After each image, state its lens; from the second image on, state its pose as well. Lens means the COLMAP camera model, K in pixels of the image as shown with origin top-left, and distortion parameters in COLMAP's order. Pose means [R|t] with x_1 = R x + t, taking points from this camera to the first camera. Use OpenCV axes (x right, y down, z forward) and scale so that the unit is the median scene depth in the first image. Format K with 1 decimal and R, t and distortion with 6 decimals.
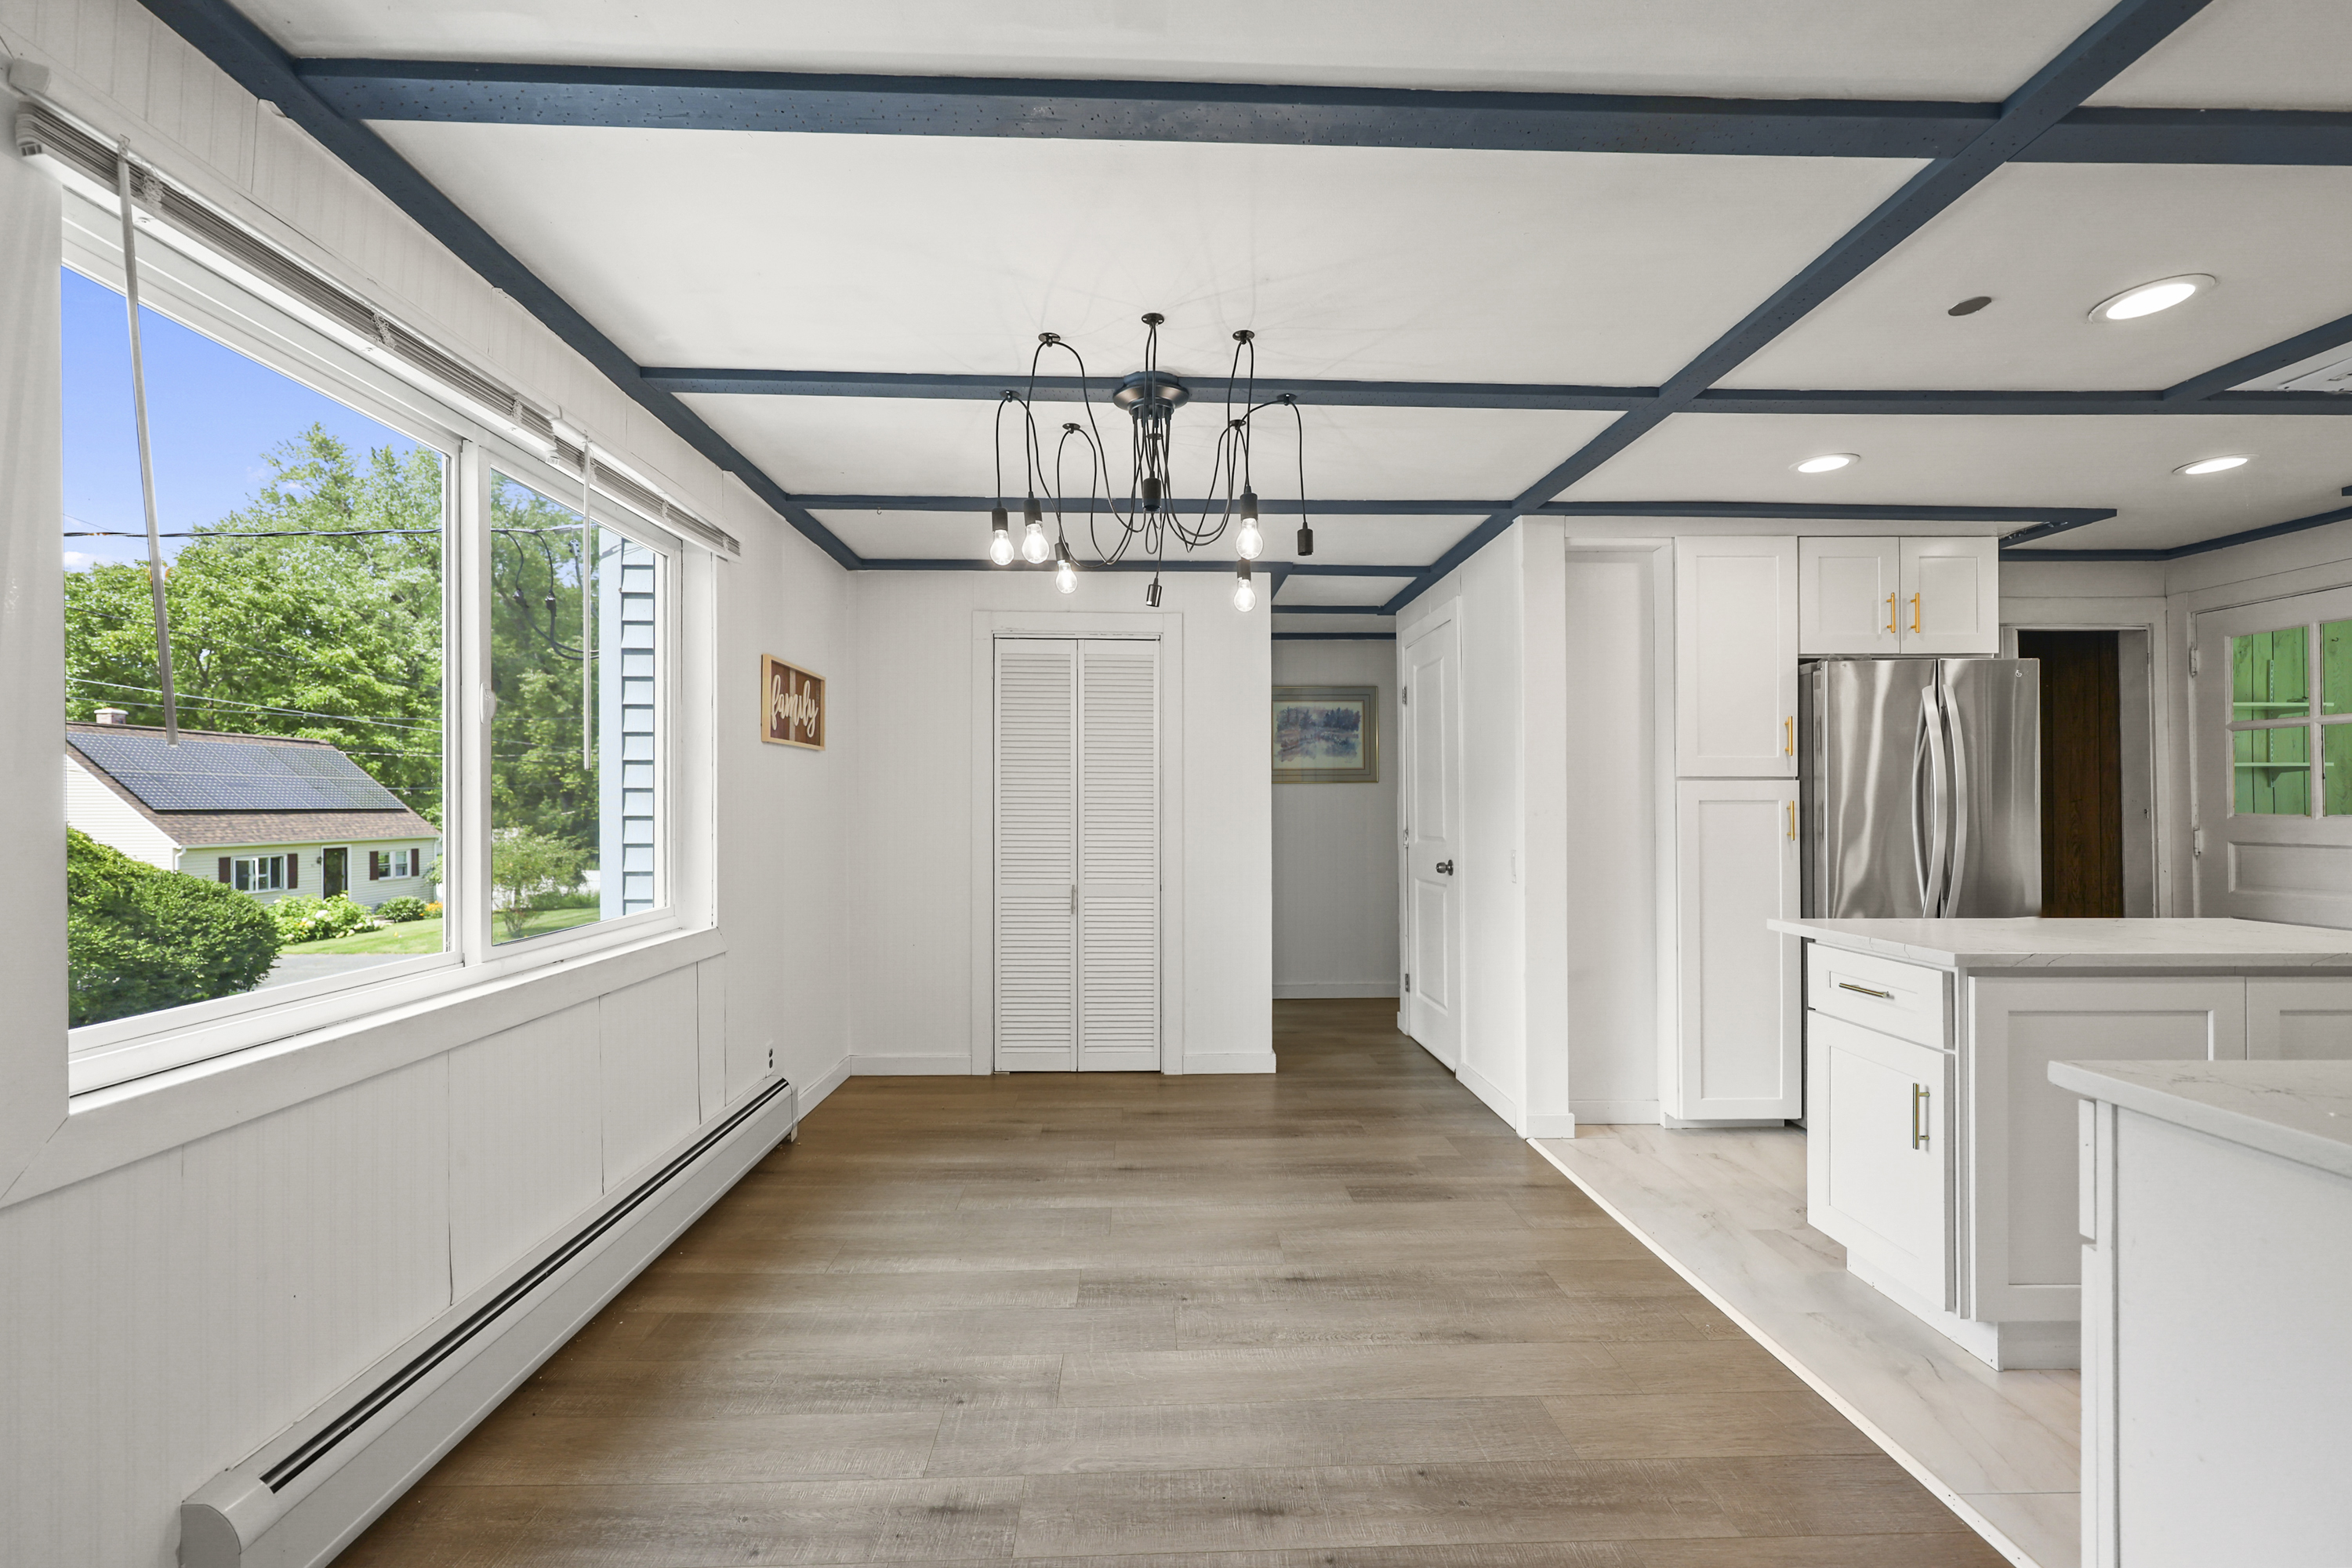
lens RADIAL K [[956.1, 0, 1152.5], [0, 956.1, 813.0], [0, 0, 1]] dist [-0.002789, 0.000357]
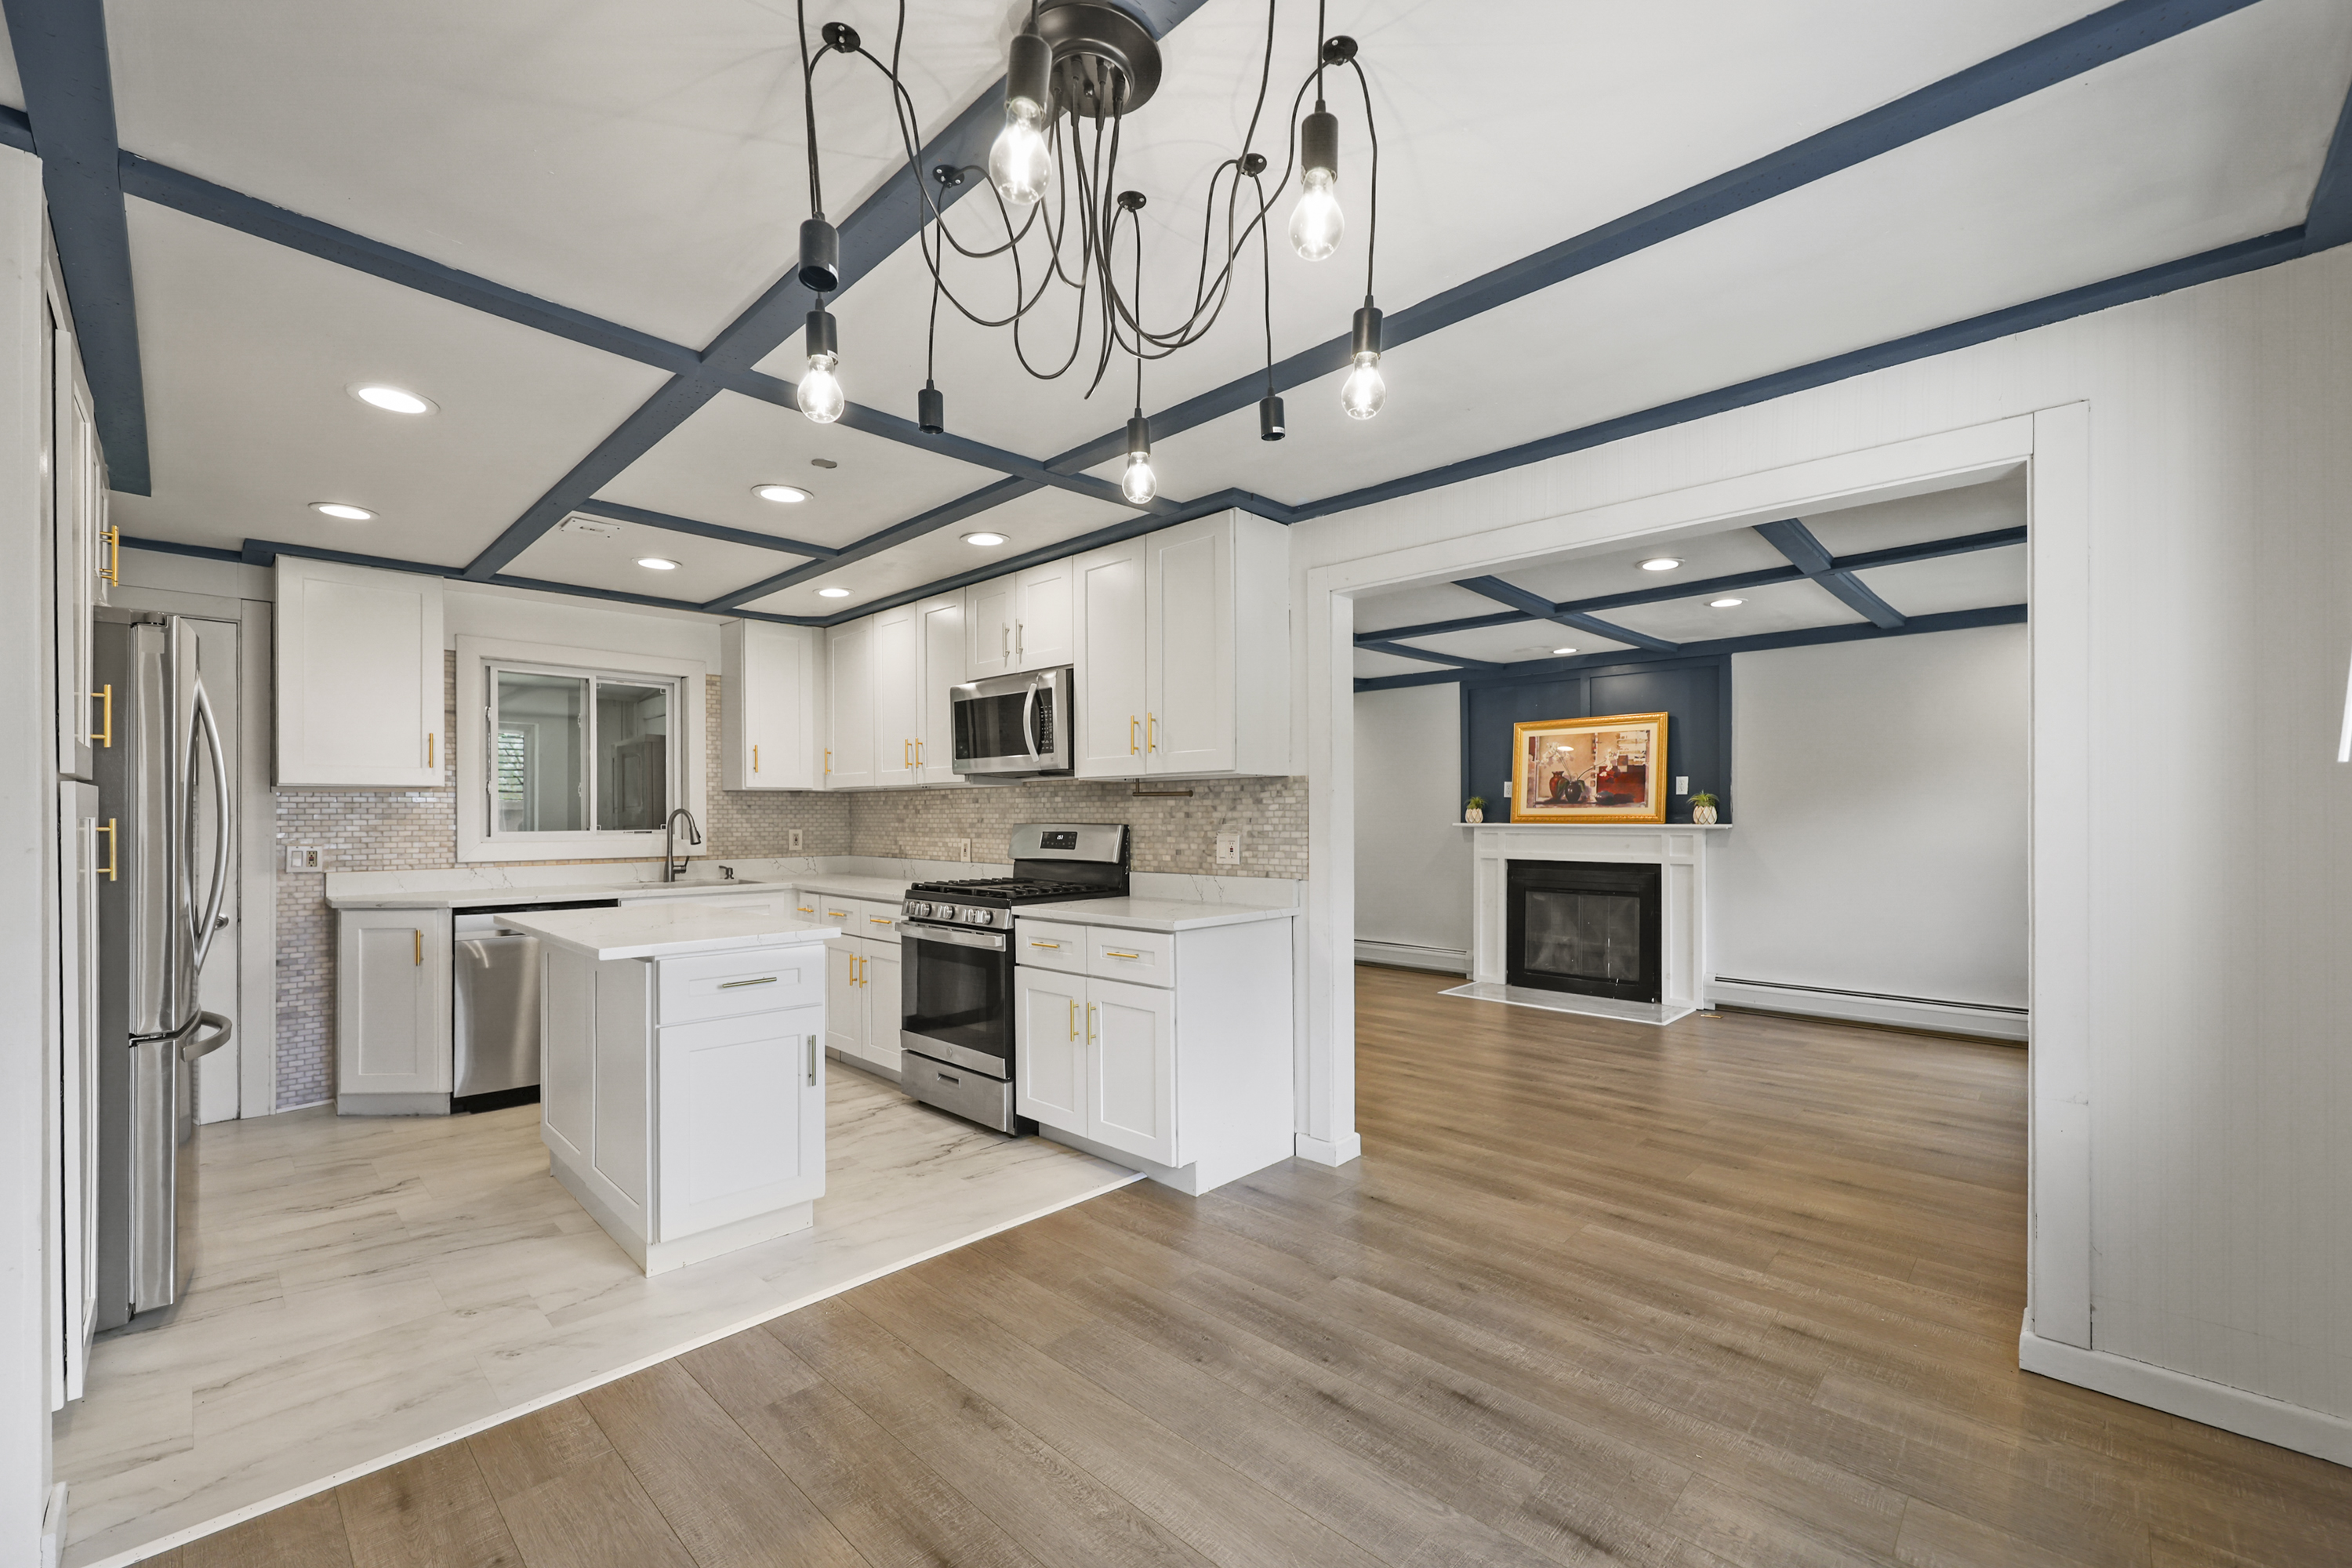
lens RADIAL K [[956.1, 0, 1189.8], [0, 956.1, 807.7], [0, 0, 1]] dist [-0.002789, 0.000357]
pose [[-0.713837, 0.013456, 0.700182, -0.327178], [0.010873, 0.999908, -0.008130, -0.007418], [-0.700227, 0.001810, -0.713918, 1.057826]]
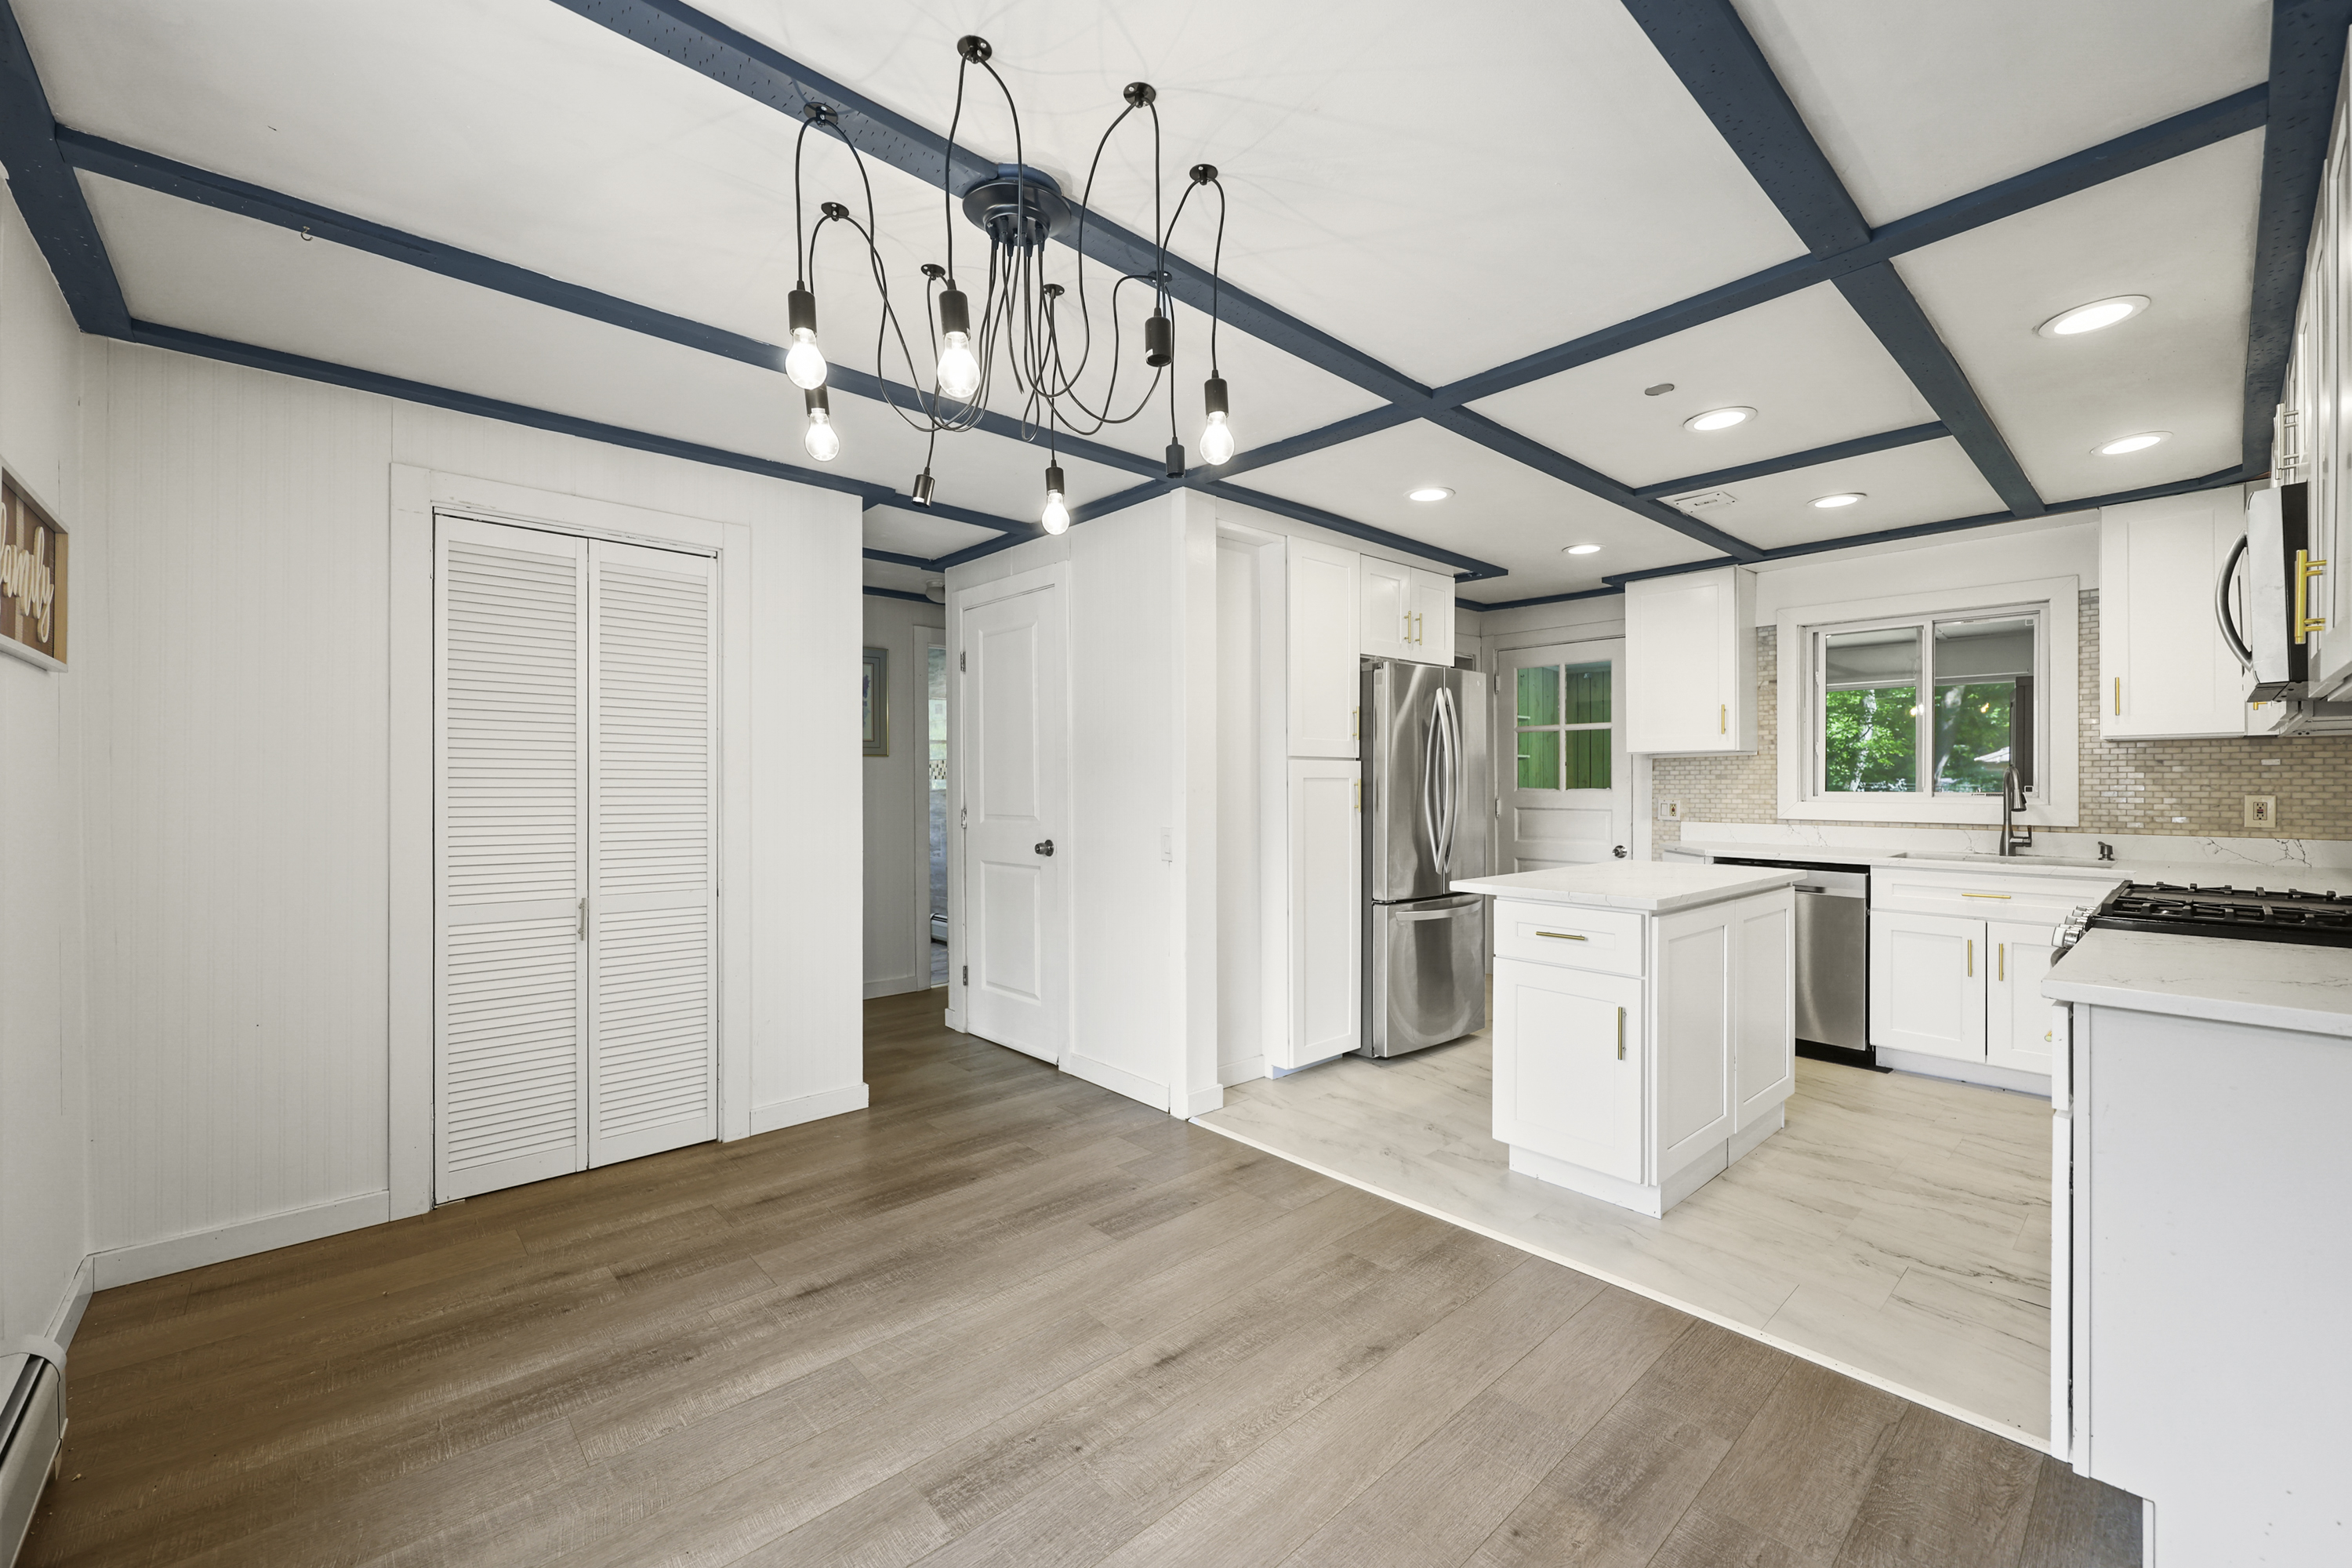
lens RADIAL K [[956.1, 0, 1190.8], [0, 956.1, 790.2], [0, 0, 1]] dist [-0.002789, 0.000357]
pose [[0.750714, -0.003826, 0.660616, -0.296042], [0.002222, 0.999992, 0.003267, -0.003111], [-0.660624, -0.000985, 0.750716, 0.294674]]
